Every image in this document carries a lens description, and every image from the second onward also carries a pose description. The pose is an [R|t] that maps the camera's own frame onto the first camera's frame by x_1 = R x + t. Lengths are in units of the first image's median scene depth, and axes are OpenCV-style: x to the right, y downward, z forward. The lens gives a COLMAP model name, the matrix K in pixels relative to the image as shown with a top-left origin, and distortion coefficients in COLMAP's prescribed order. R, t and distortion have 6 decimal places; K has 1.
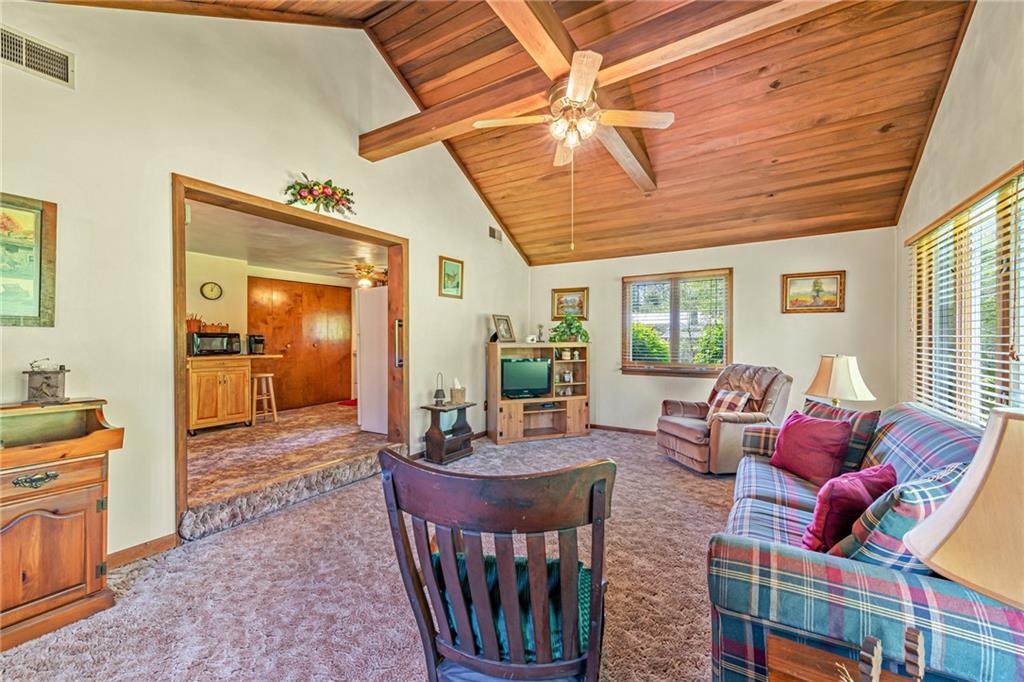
lens RADIAL K [[399.4, 0, 512.0], [0, 399.4, 341.0], [0, 0, 1]] dist [0.007043, -0.000197]
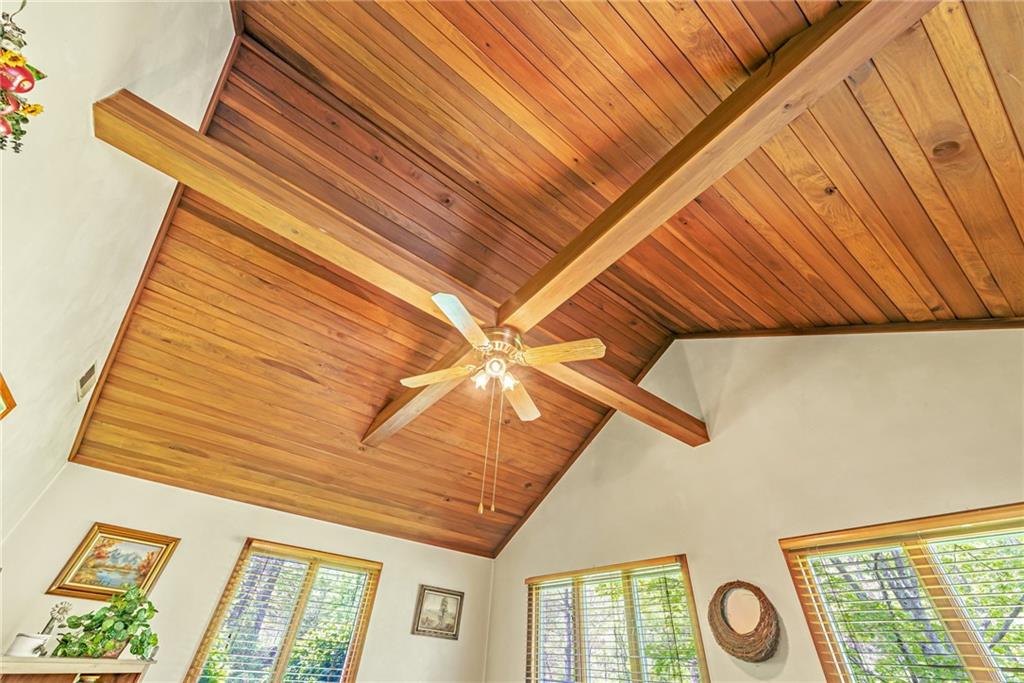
lens RADIAL K [[399.4, 0, 512.0], [0, 399.4, 341.5], [0, 0, 1]] dist [0.007043, -0.000197]
pose [[0.358432, 0.615001, 0.702353, -0.299975], [-0.058119, 0.765582, -0.640707, -0.007603], [-0.931745, 0.188830, 0.310153, 0.397542]]
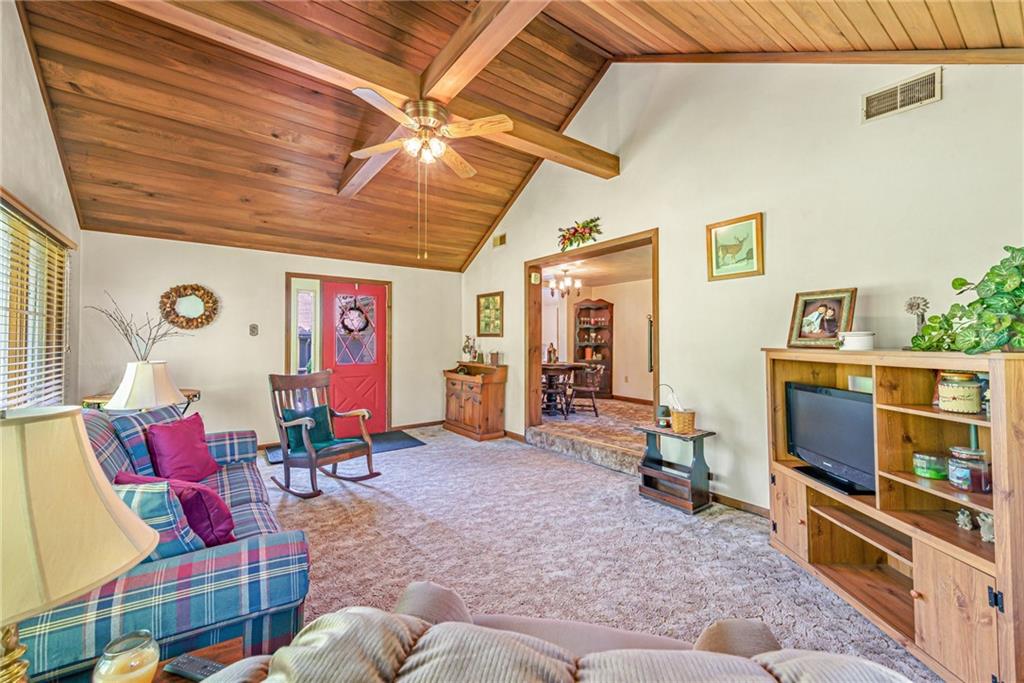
lens RADIAL K [[399.4, 0, 512.0], [0, 399.4, 341.5], [0, 0, 1]] dist [0.007043, -0.000197]
pose [[-0.357293, -0.005242, -0.933978, 0.625946], [-0.008876, 0.999958, -0.002217, -0.000681], [0.933950, 0.007498, -0.357324, 0.946638]]
